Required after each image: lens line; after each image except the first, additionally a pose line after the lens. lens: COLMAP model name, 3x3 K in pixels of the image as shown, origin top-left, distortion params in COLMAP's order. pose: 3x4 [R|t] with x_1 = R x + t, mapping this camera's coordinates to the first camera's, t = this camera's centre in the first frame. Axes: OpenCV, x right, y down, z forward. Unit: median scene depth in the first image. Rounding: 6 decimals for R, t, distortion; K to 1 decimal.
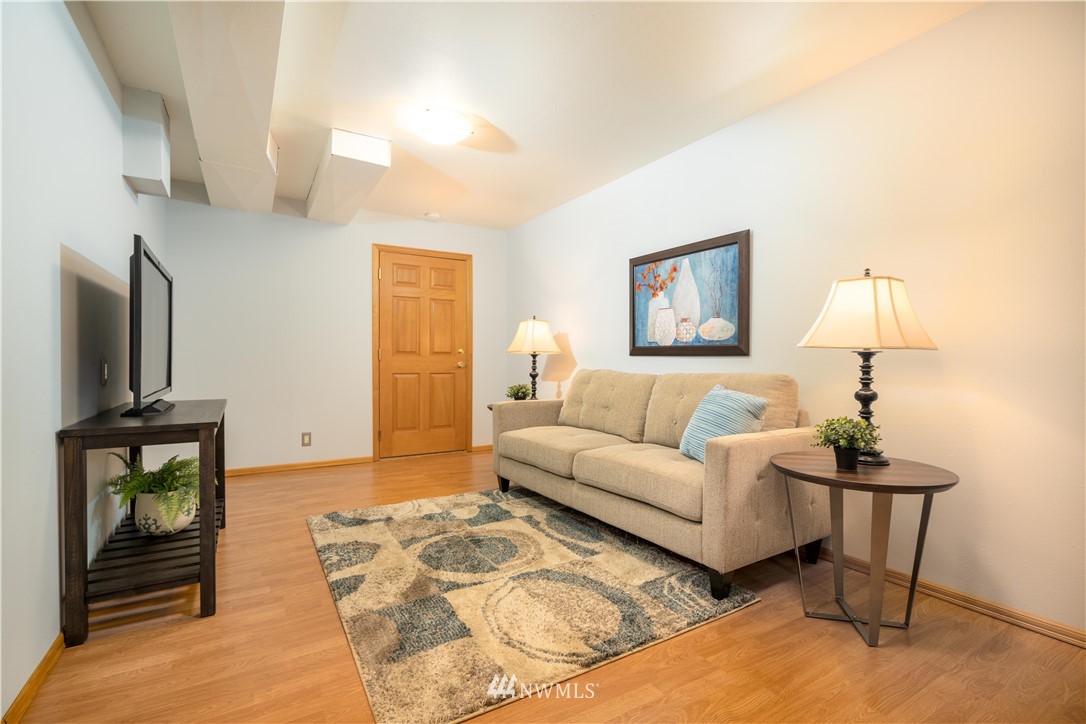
lens RADIAL K [[493.0, 0, 535.9], [0, 493.0, 358.6], [0, 0, 1]] dist [-0.015391, 0.002211]
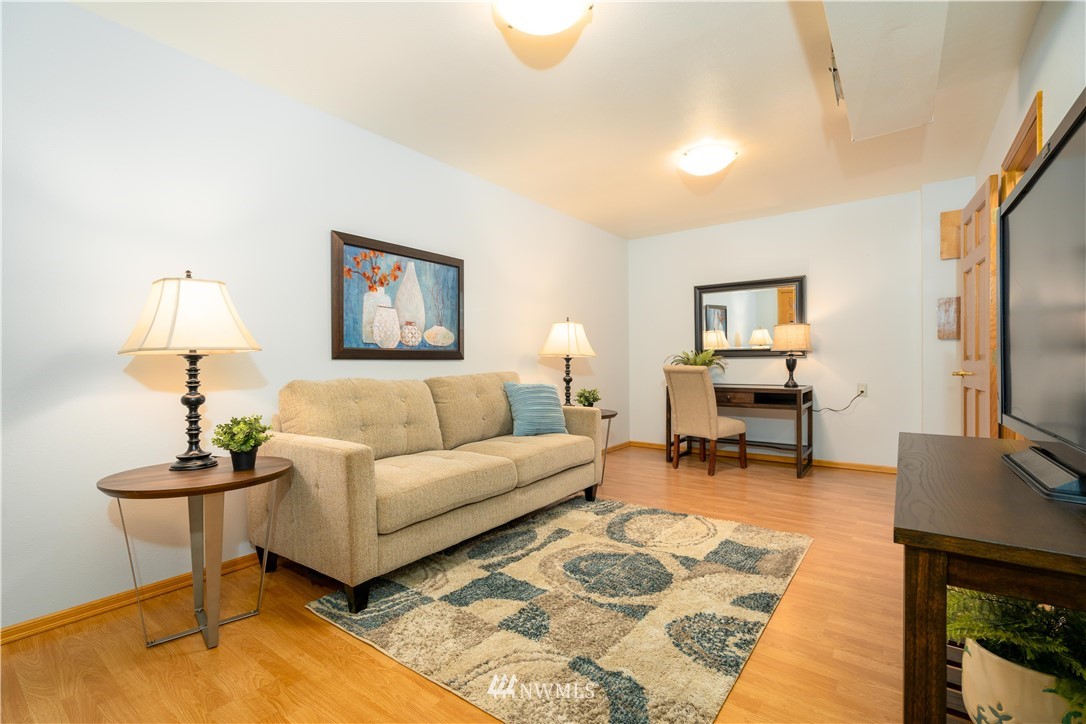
lens RADIAL K [[493.0, 0, 535.4], [0, 493.0, 363.7], [0, 0, 1]] dist [-0.015391, 0.002211]
pose [[-0.379446, -0.009727, 0.925163, -0.698822], [0.001592, 0.999936, 0.011167, -0.007719], [-0.925212, 0.005710, -0.379407, 1.123741]]
